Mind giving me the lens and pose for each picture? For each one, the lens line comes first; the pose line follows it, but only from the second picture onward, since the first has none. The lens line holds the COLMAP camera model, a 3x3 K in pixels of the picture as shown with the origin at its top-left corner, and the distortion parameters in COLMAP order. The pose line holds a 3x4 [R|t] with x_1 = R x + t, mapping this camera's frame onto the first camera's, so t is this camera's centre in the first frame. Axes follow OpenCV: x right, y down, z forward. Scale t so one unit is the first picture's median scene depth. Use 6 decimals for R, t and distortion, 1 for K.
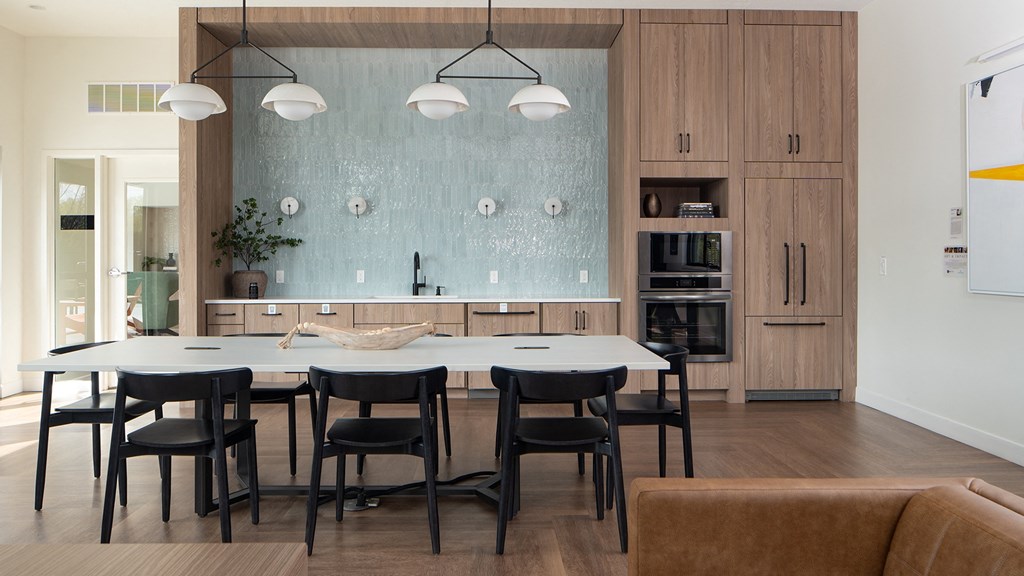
lens RADIAL K [[730.1, 0, 514.9], [0, 730.1, 259.1], [0, 0, 1]] dist [-0.007974, -0.000843]
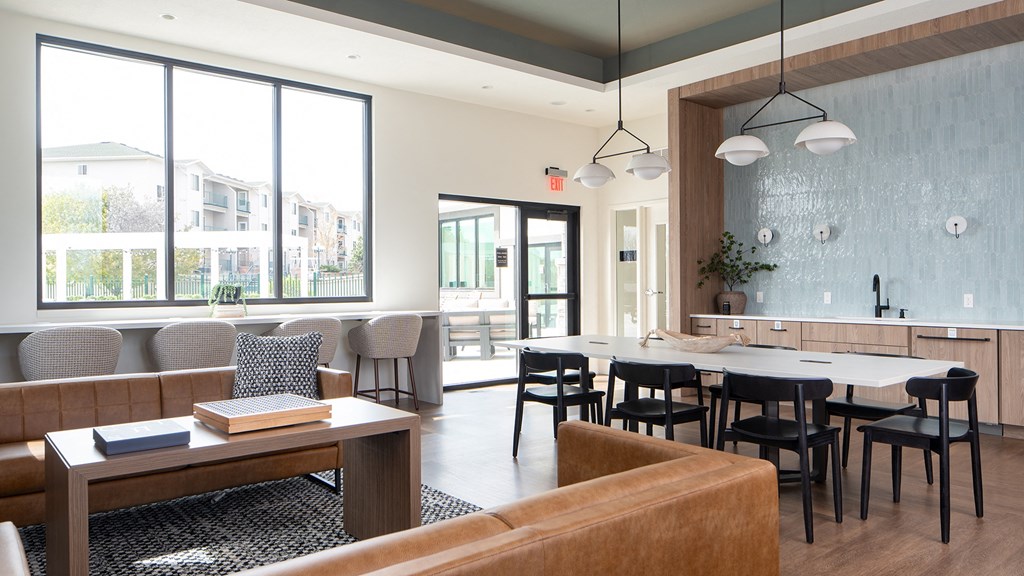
lens RADIAL K [[710.5, 0, 512.0], [0, 710.5, 288.0], [0, 0, 1]] dist [0.006287, -0.000179]
pose [[0.625117, 0.003908, -0.780521, 0.346415], [0.002179, 0.999975, 0.006752, 0.001227], [0.780528, -0.005922, 0.625093, -0.018337]]
